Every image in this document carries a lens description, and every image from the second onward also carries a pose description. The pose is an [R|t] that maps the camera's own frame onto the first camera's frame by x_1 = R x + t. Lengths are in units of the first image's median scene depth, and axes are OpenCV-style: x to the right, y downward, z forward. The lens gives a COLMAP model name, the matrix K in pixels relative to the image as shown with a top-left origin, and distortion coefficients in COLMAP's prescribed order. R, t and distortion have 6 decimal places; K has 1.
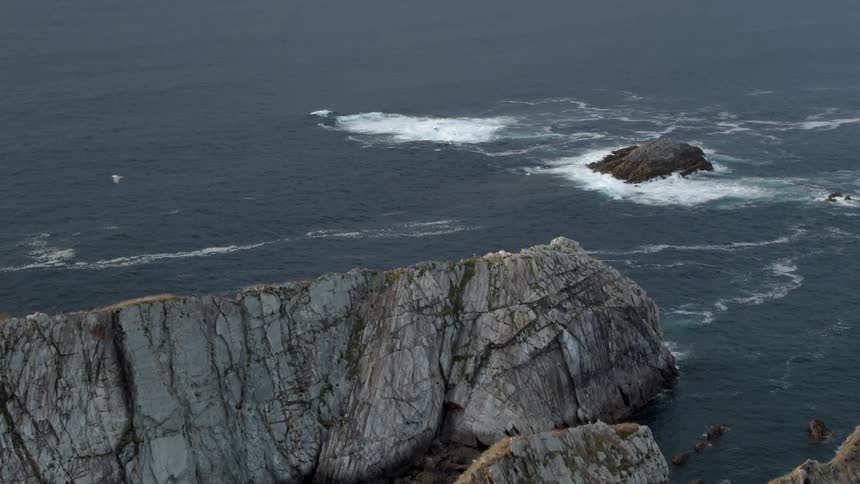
lens RADIAL K [[1506.4, 0, 430.9], [0, 1506.4, 242.7], [0, 0, 1]] dist [-0.065334, 0.000000]
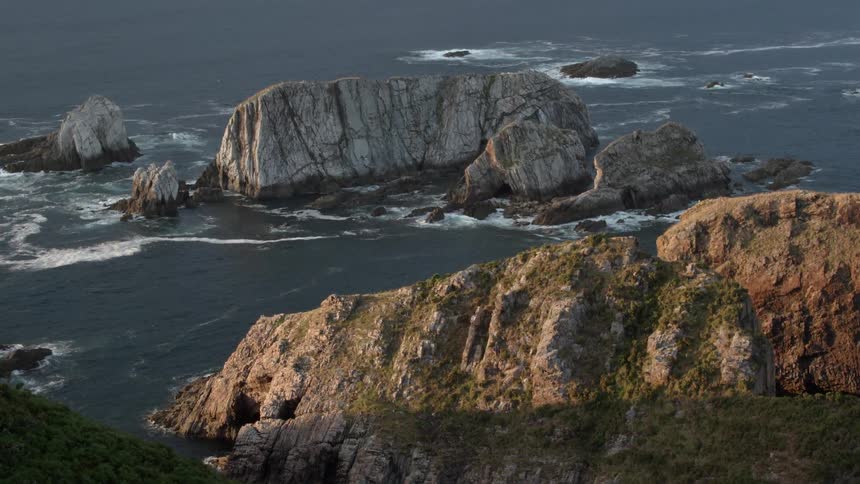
lens RADIAL K [[1506.4, 0, 427.1], [0, 1506.4, 241.4], [0, 0, 1]] dist [-0.065334, 0.000000]
pose [[0.999977, -0.005101, 0.004548, -0.081210], [0.005113, 0.999983, -0.002649, 0.267760], [-0.004535, 0.002672, 0.999986, -1.142497]]
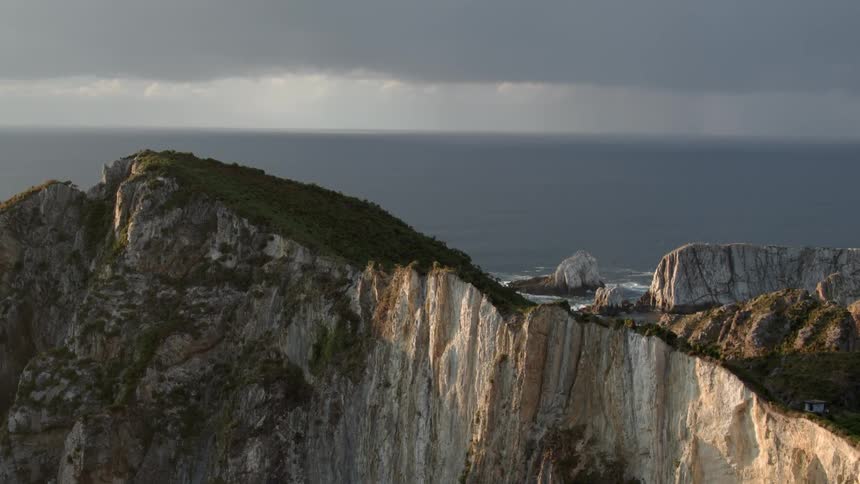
lens RADIAL K [[1506.4, 0, 429.0], [0, 1506.4, 241.8], [0, 0, 1]] dist [-0.065334, 0.000000]
pose [[0.943013, 0.038182, -0.330557, 0.265576], [-0.088494, 0.986398, -0.138520, 0.542246], [0.320772, 0.159878, 0.933565, -2.313815]]
